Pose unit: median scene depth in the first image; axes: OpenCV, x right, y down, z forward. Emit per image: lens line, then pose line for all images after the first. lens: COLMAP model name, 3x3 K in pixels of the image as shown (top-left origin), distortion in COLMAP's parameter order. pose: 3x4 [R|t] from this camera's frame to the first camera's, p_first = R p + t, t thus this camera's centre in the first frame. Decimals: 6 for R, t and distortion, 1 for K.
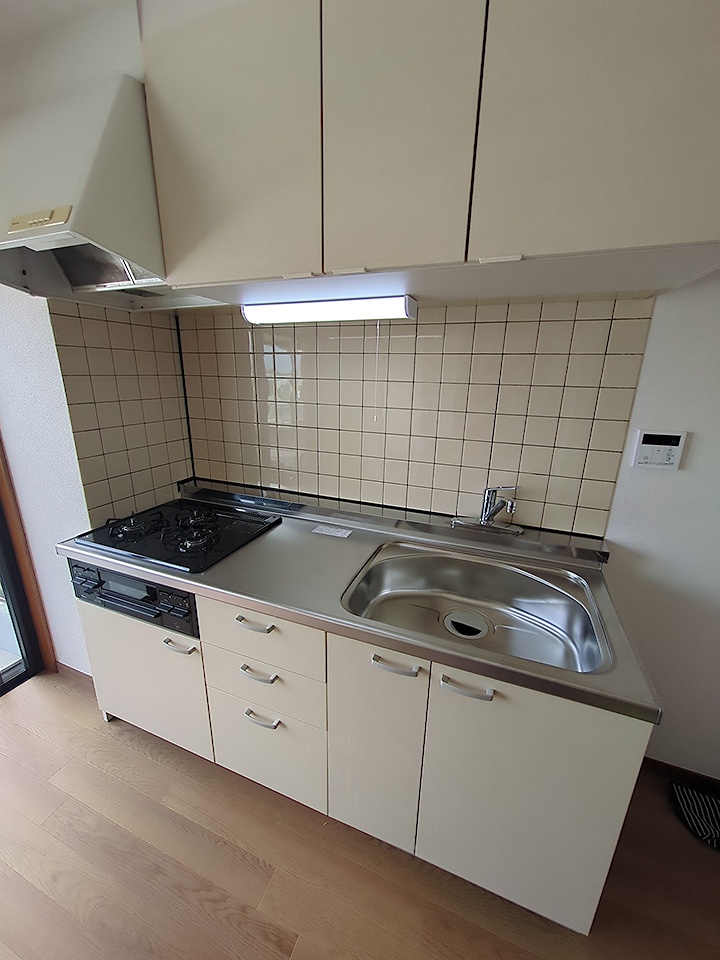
lens RADIAL K [[380.7, 0, 357.6], [0, 380.7, 478.6], [0, 0, 1]] dist [-0.003936, 0.001833]
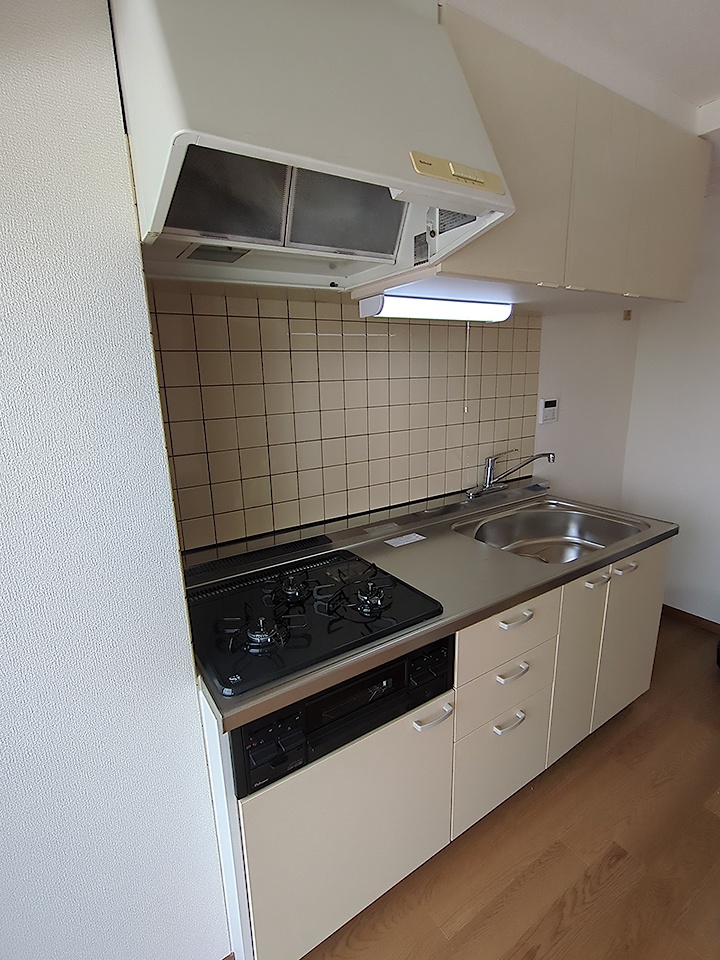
lens RADIAL K [[461.4, 0, 358.4], [0, 461.4, 482.6], [0, 0, 1]] dist [0.011675, 0.000604]
pose [[0.575849, -0.224252, 0.786199, -1.134630], [0.255951, 0.962754, 0.087141, -0.142251], [-0.776458, 0.151049, 0.611798, 0.431329]]
